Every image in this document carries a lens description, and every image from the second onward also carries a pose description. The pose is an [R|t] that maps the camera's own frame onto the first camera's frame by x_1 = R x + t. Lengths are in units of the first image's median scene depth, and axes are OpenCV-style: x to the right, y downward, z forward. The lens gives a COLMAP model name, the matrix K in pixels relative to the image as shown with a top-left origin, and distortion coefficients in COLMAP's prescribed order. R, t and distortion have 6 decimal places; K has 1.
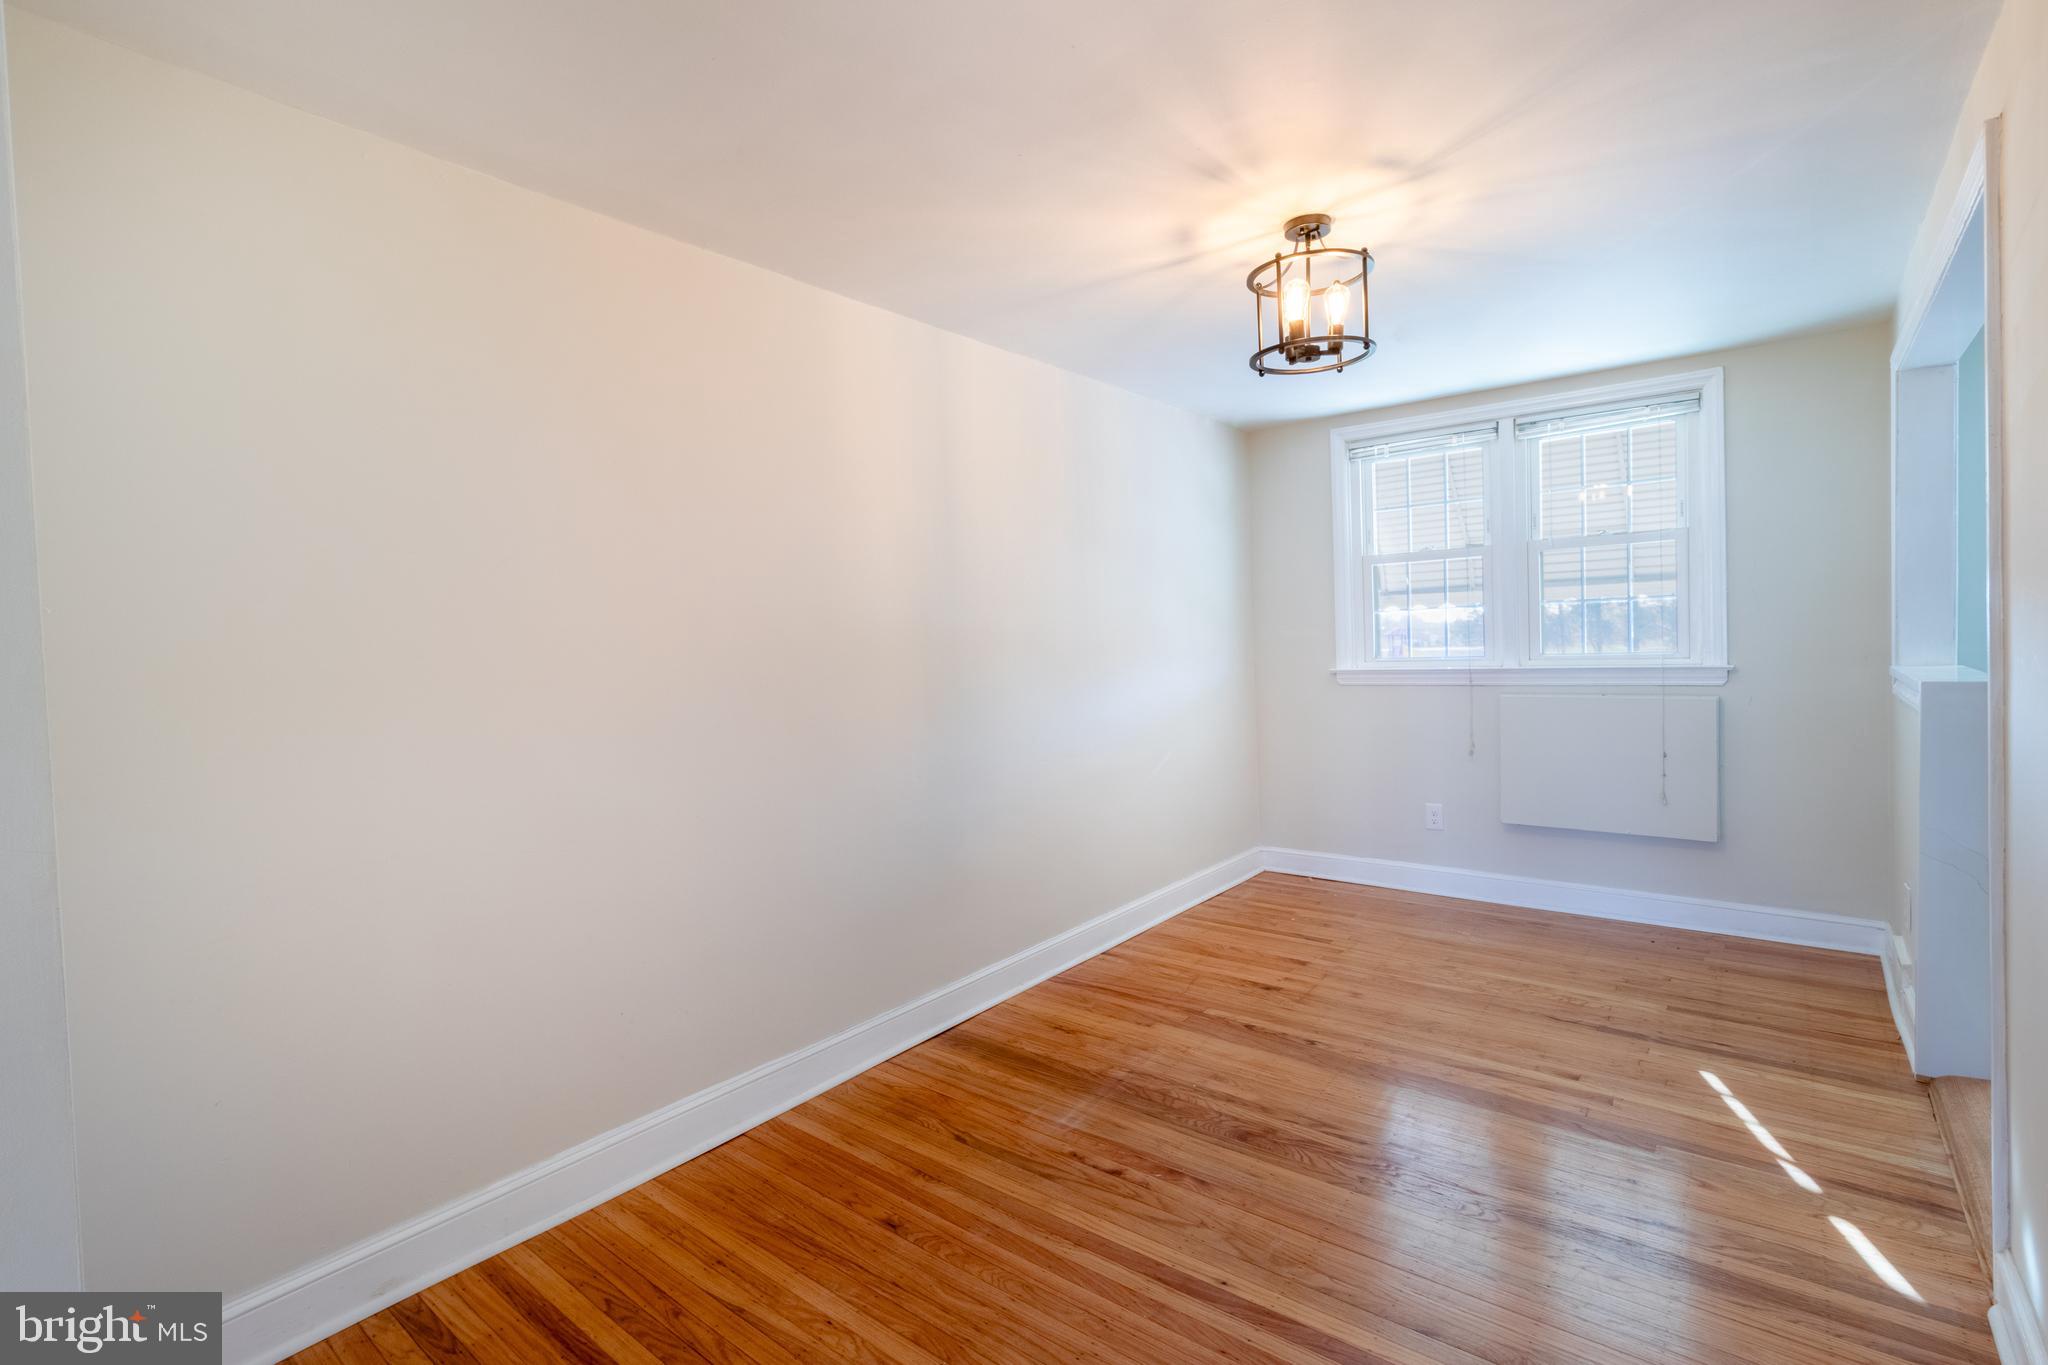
lens RADIAL K [[924.9, 0, 1028.2], [0, 924.9, 674.8], [0, 0, 1]] dist [-0.000460, 0.000164]
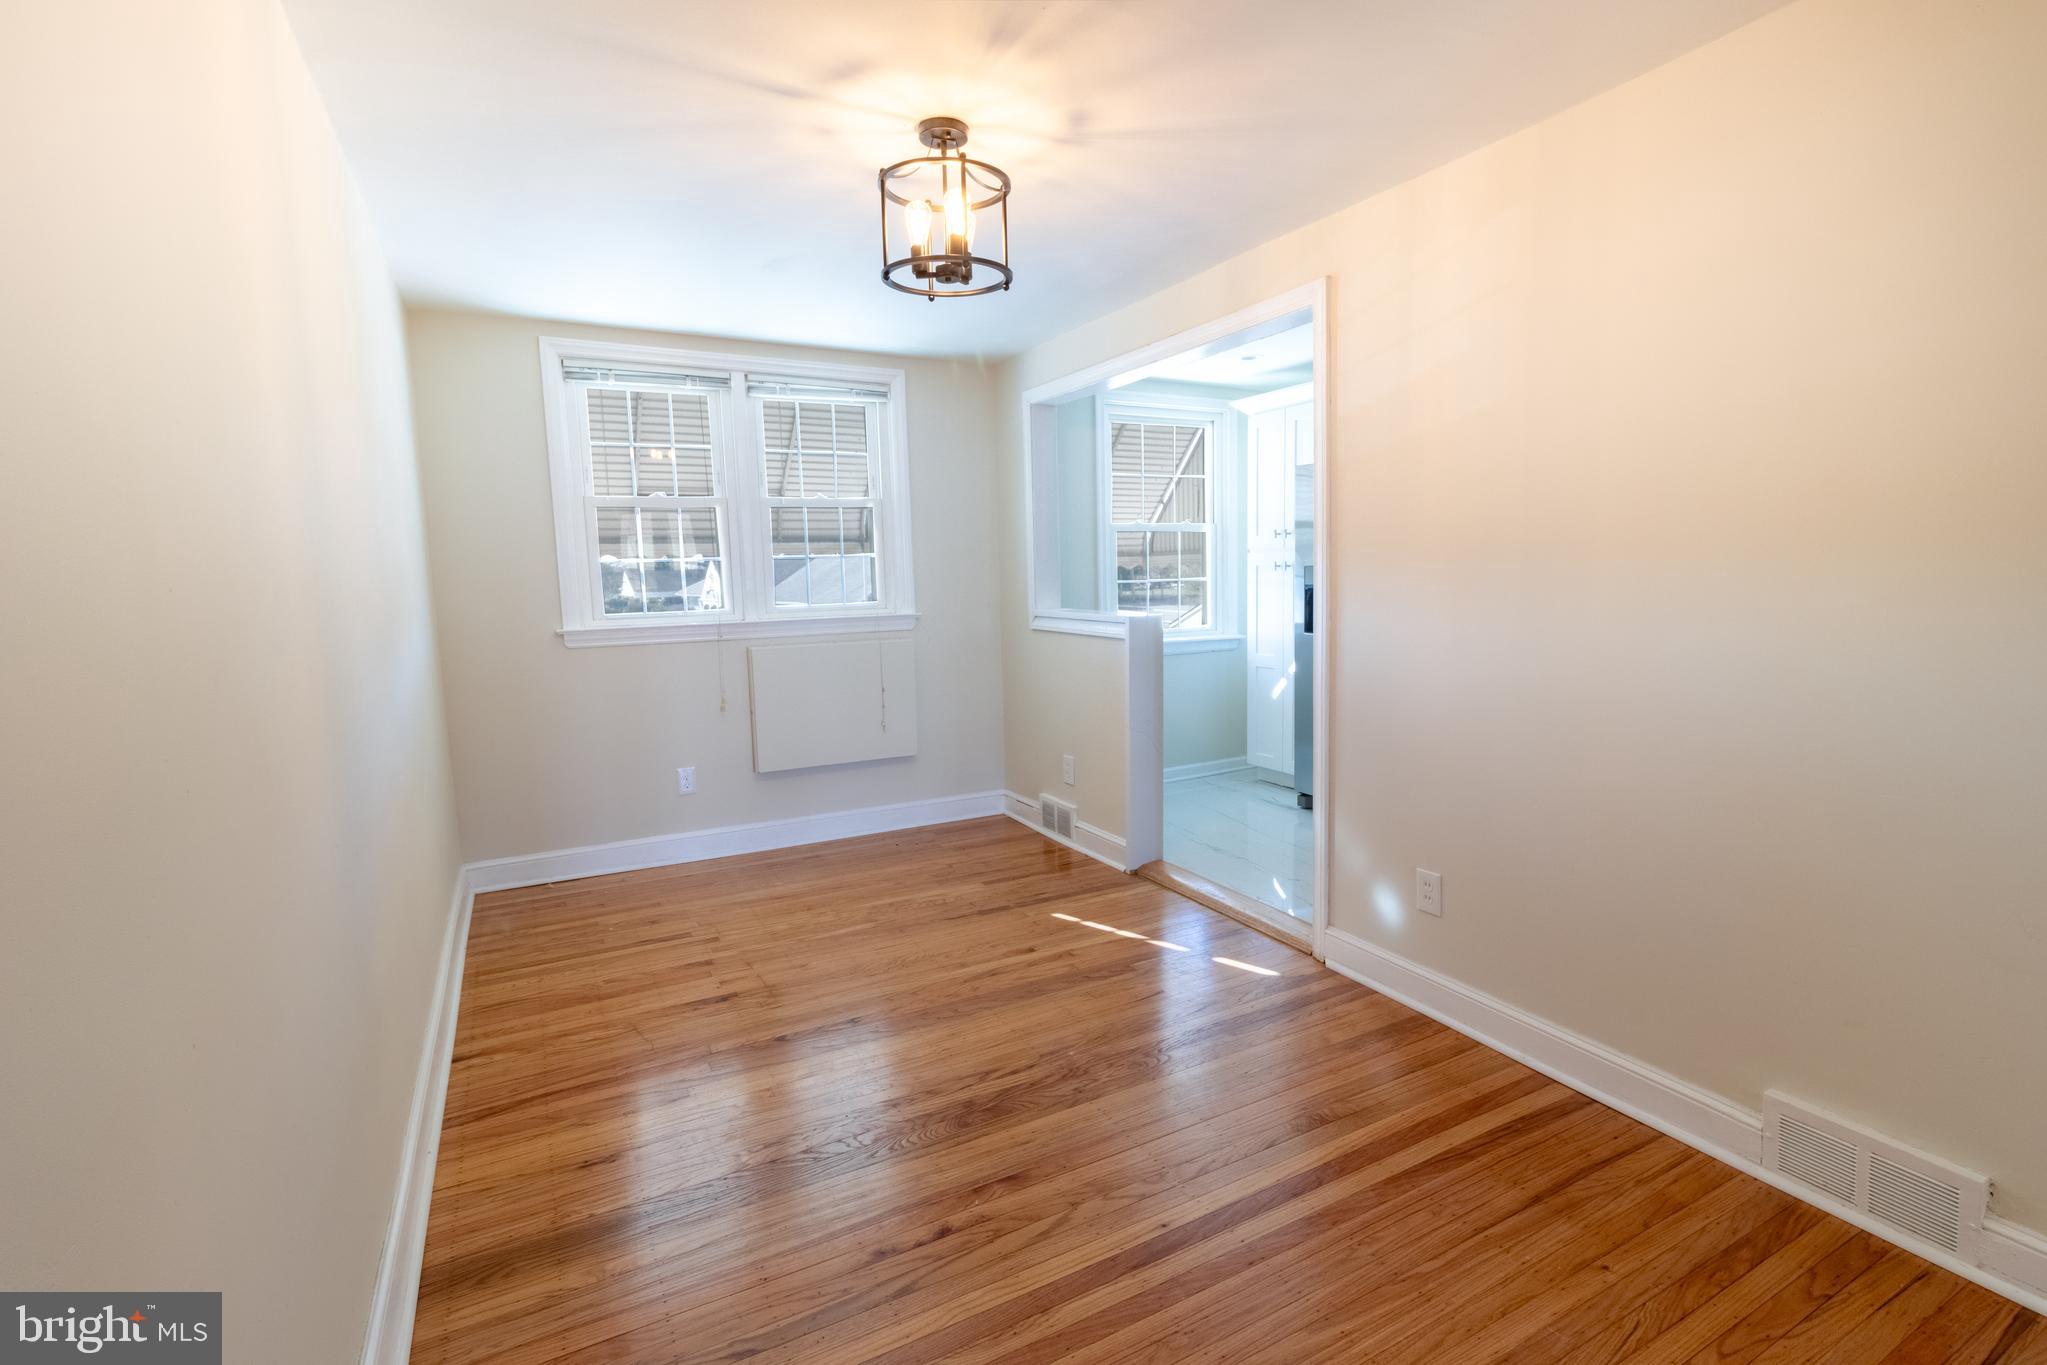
lens RADIAL K [[936.9, 0, 1023.5], [0, 936.9, 682.5], [0, 0, 1]] dist [-0.000021, 0.000142]
pose [[0.404711, -0.083376, 0.910636, -0.386219], [0.042587, 0.996473, 0.072308, -0.003317], [-0.913453, 0.009518, 0.406834, 0.385703]]
